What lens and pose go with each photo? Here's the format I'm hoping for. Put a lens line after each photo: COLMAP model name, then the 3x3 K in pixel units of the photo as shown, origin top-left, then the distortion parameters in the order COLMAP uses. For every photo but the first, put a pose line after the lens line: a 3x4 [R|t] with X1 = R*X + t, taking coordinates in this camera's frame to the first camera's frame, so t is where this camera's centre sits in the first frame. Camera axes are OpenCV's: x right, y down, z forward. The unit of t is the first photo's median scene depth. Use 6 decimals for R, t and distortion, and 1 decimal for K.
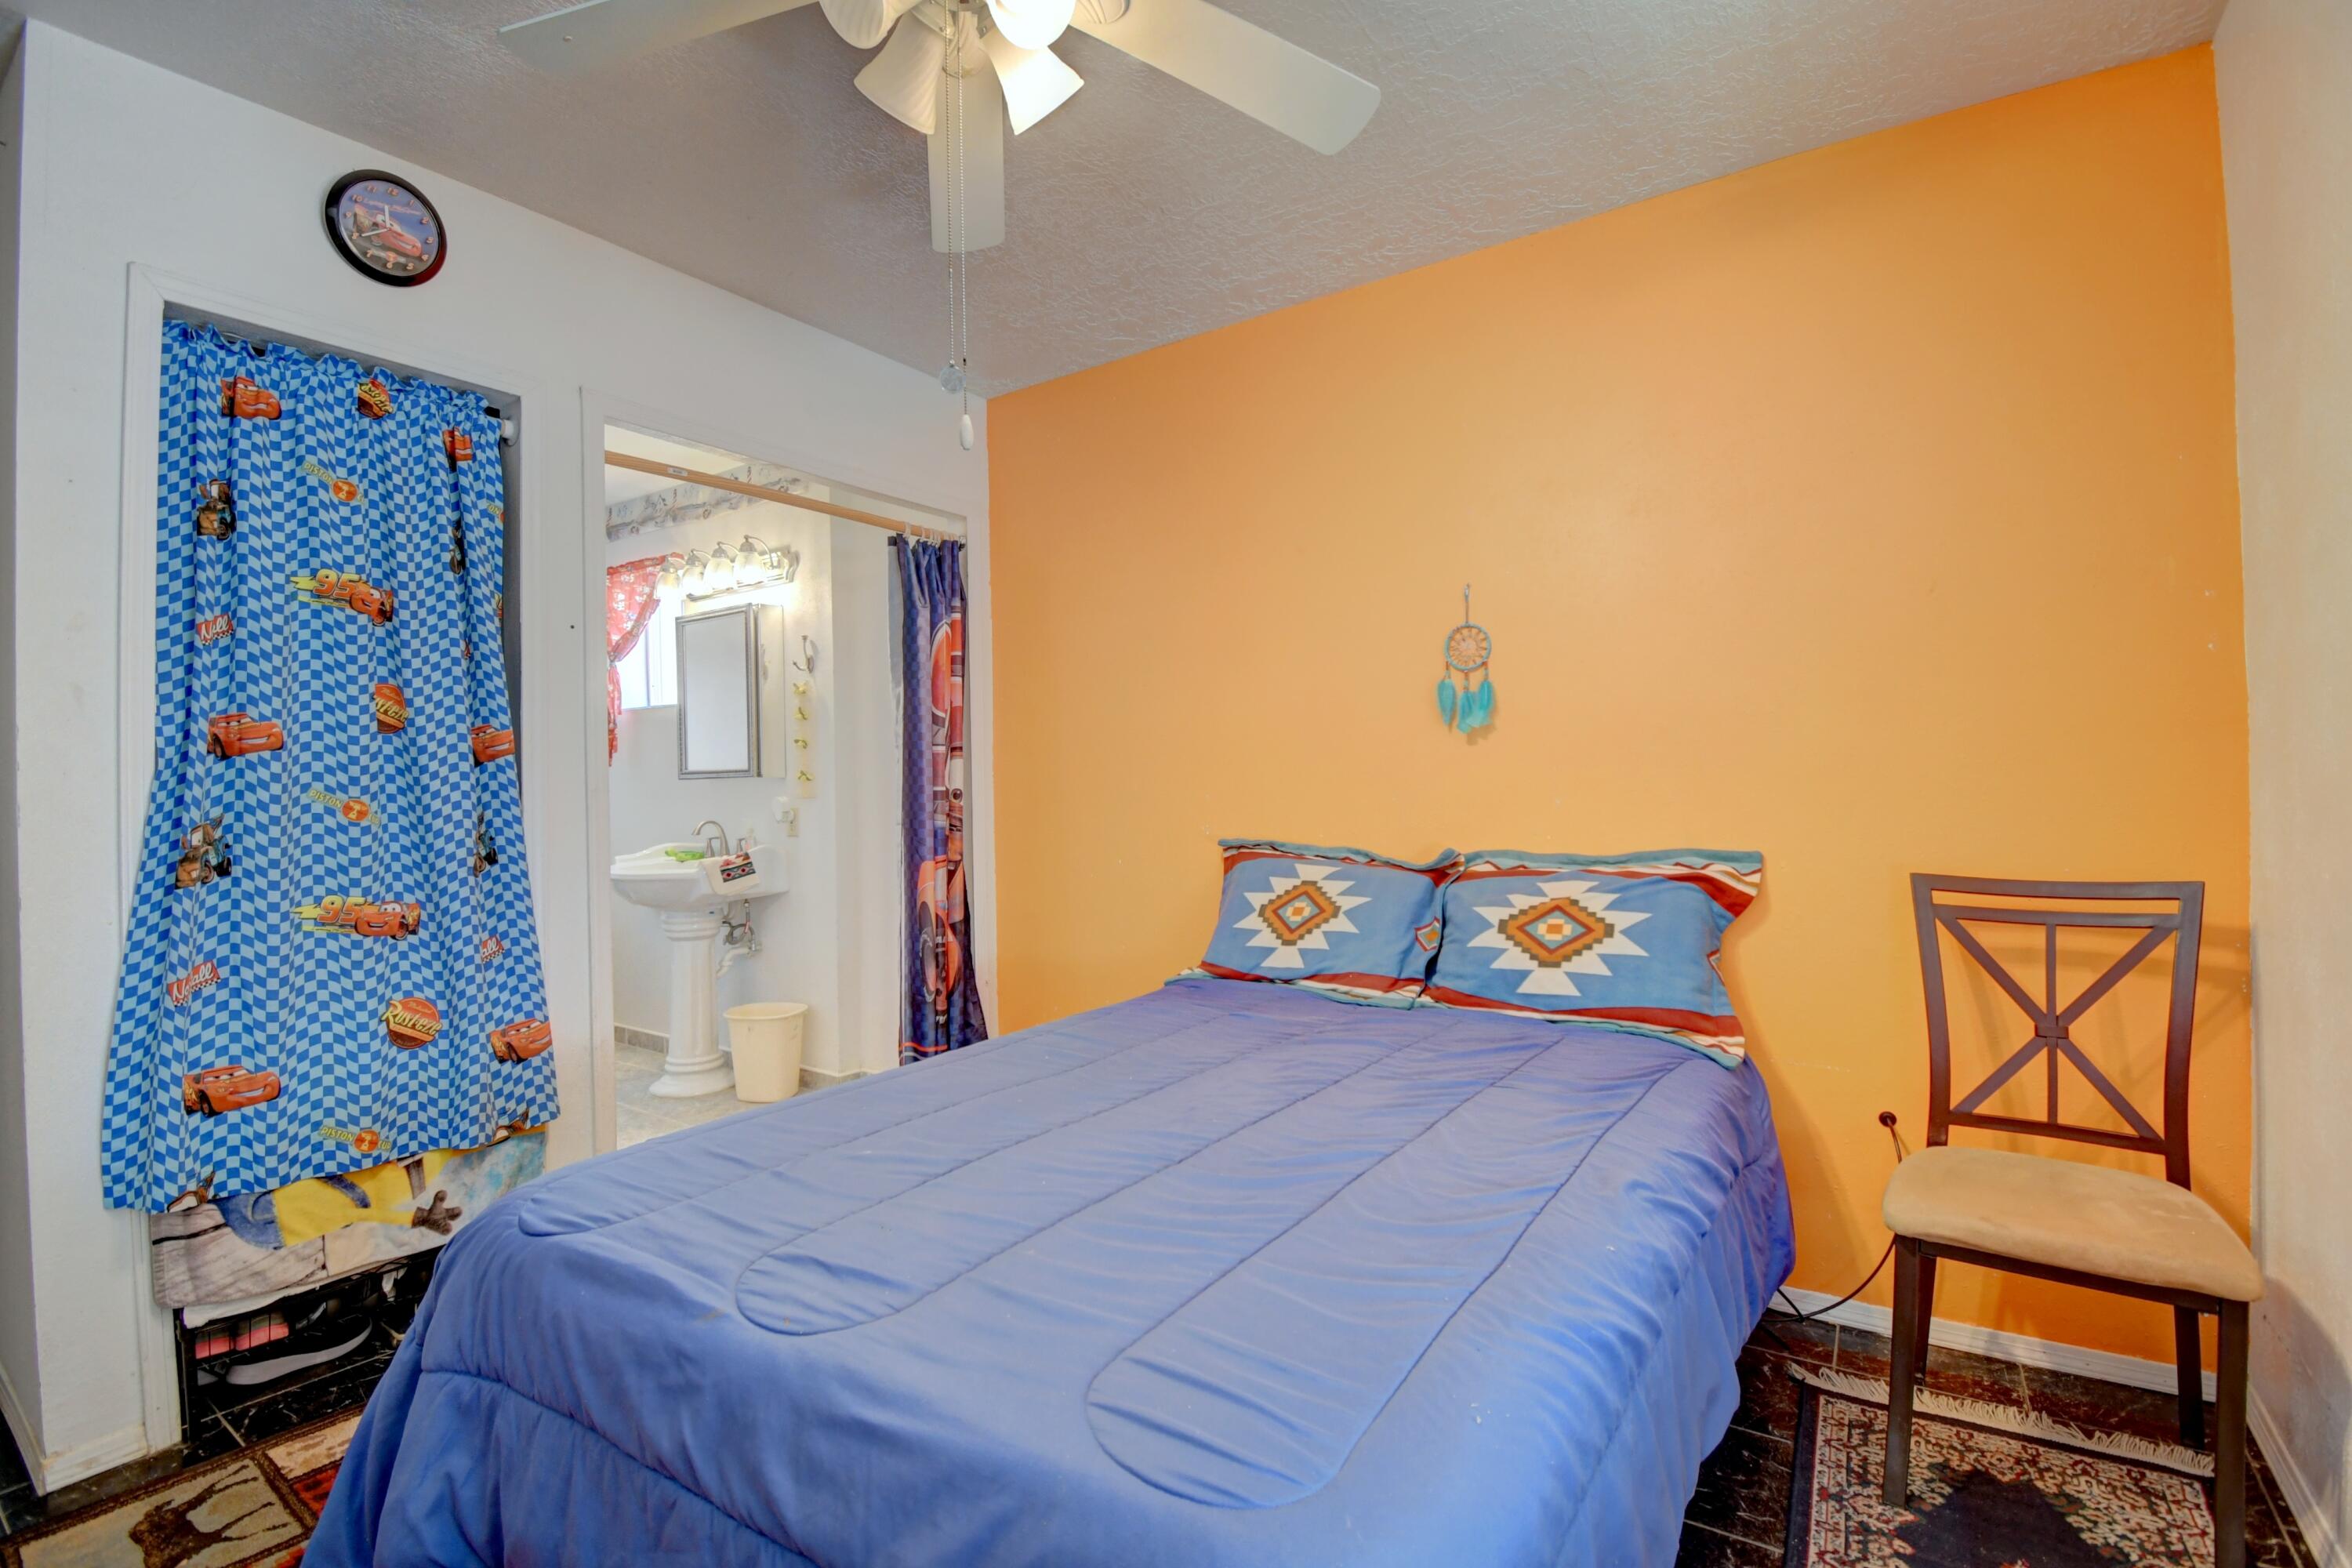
lens RADIAL K [[1055.7, 0, 1176.0], [0, 1055.7, 784.0], [0, 0, 1]] dist [-0.024431, -0.000532]
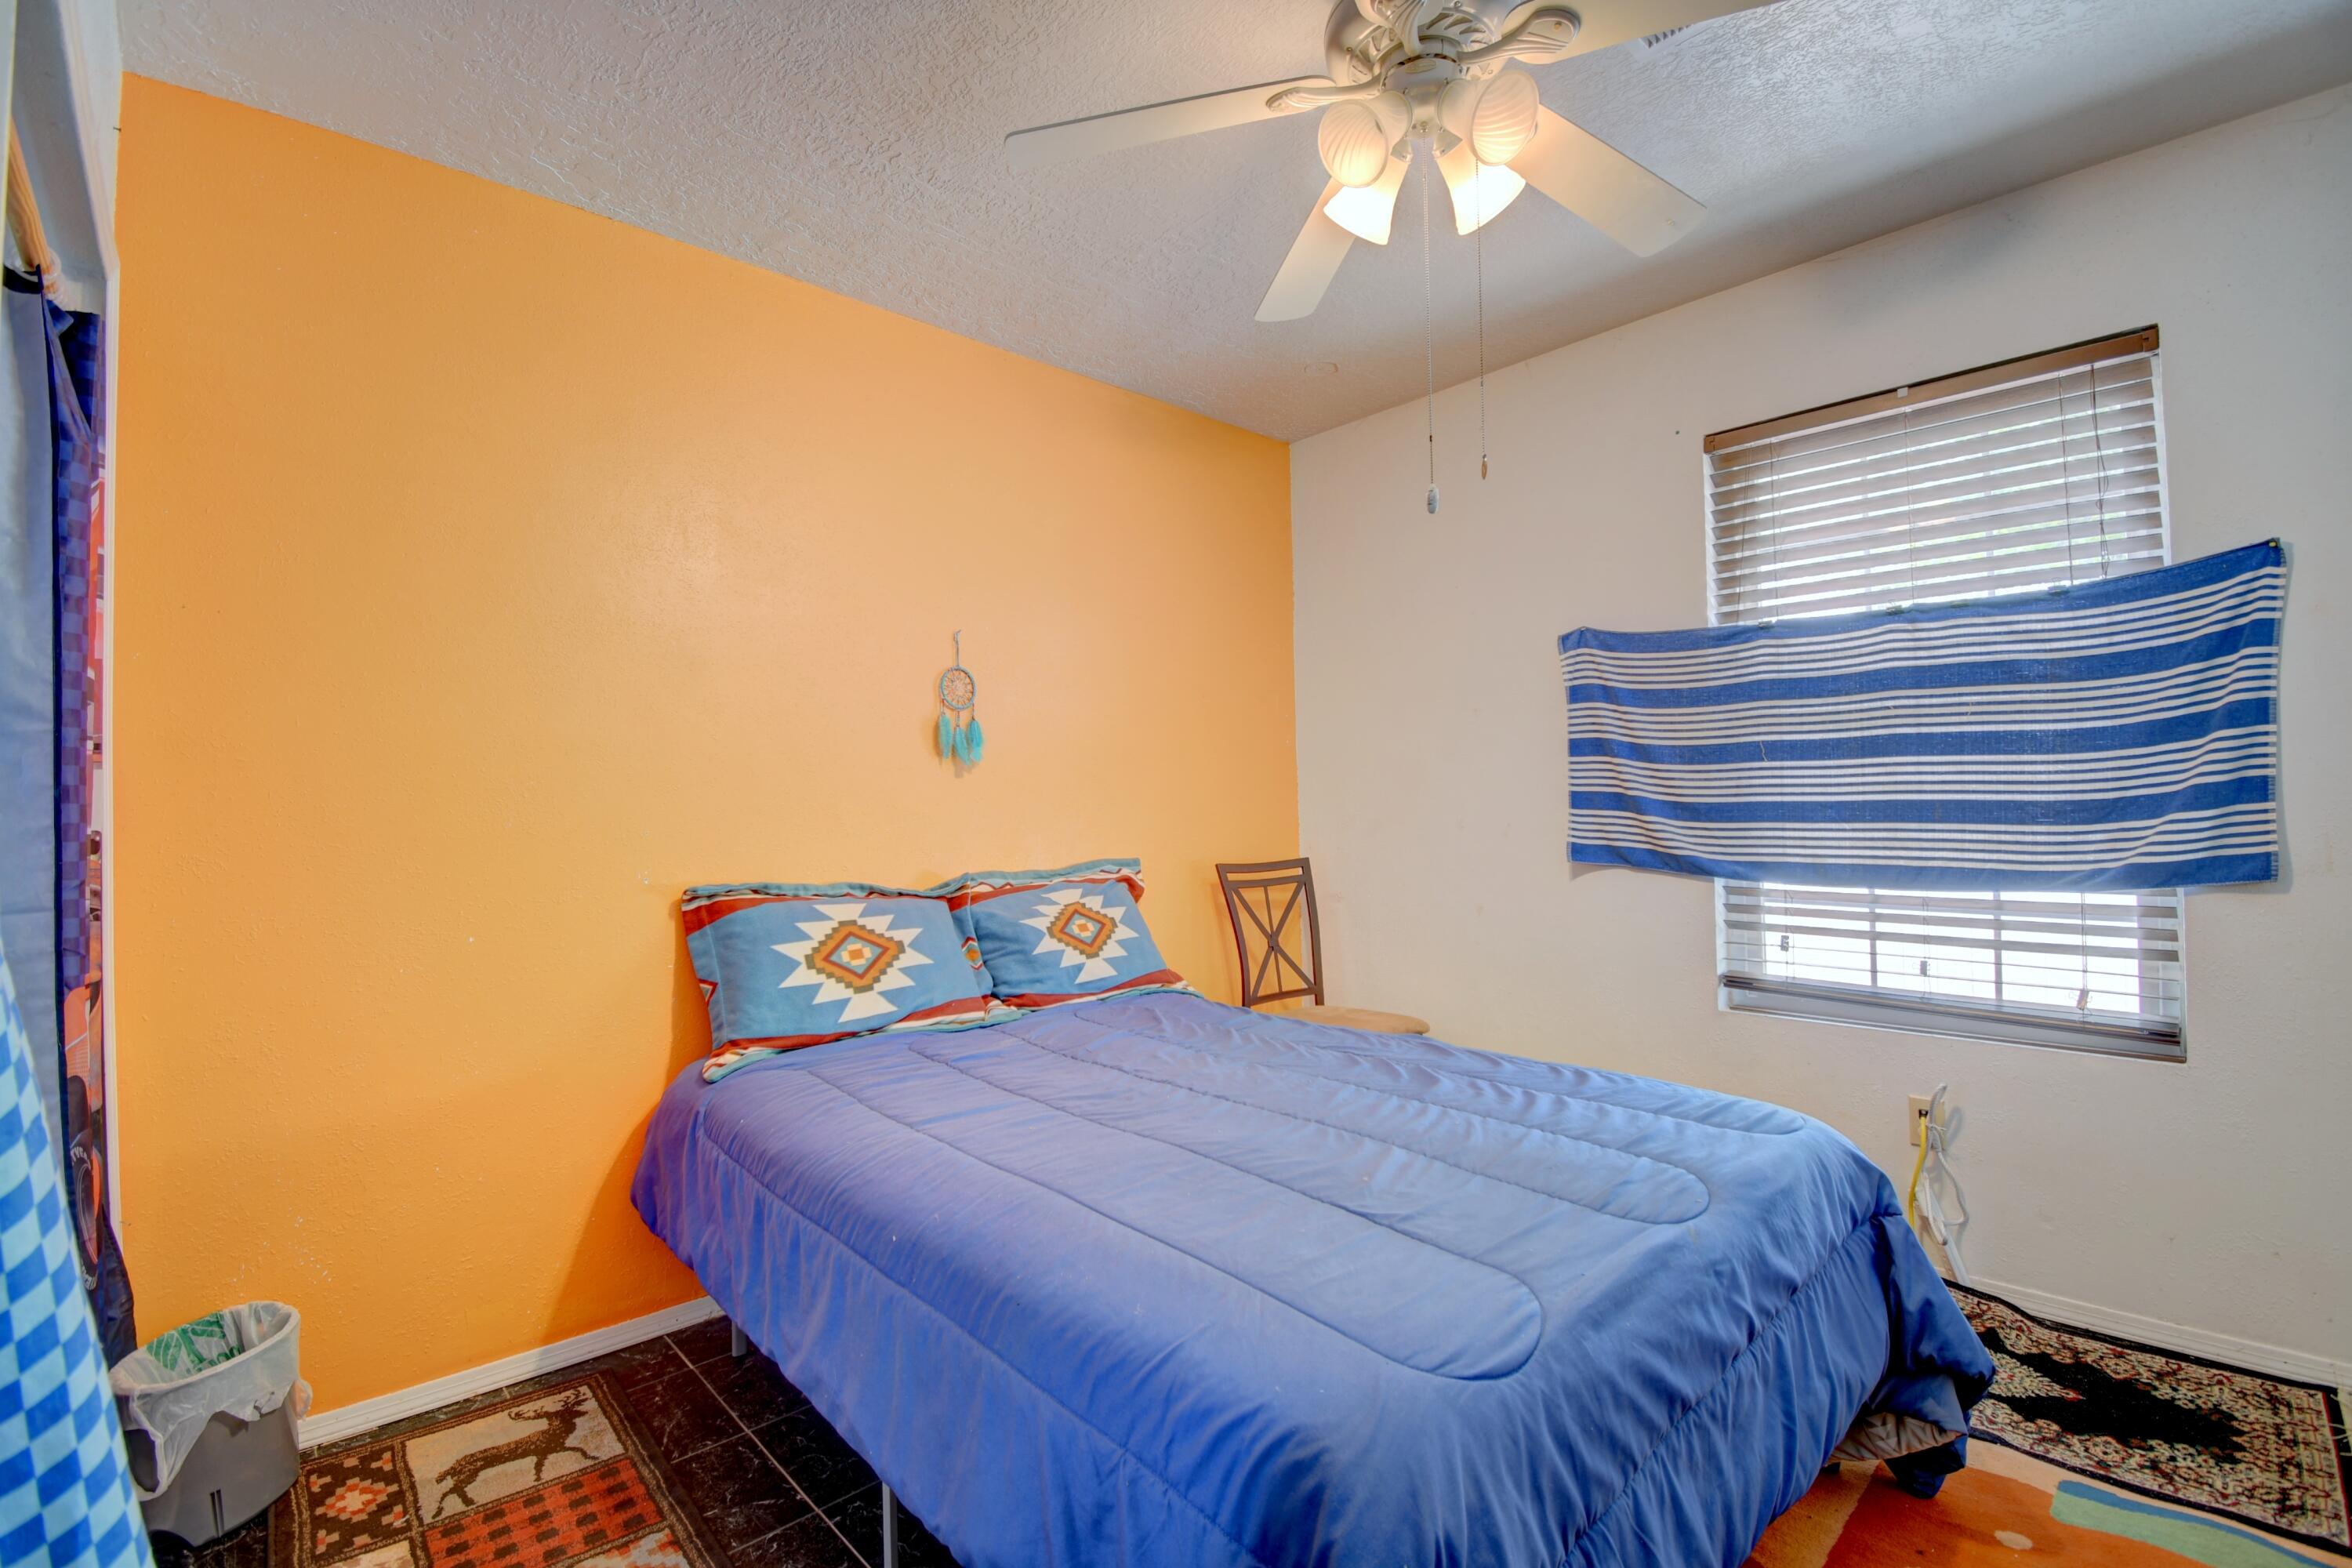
lens RADIAL K [[1055.7, 0, 1176.0], [0, 1055.7, 784.0], [0, 0, 1]] dist [-0.024431, -0.000532]
pose [[0.189286, 0.030488, 0.981449, -0.740492], [0.019835, 0.999195, -0.034865, 0.011992], [-0.981722, 0.026066, 0.188529, 0.569641]]
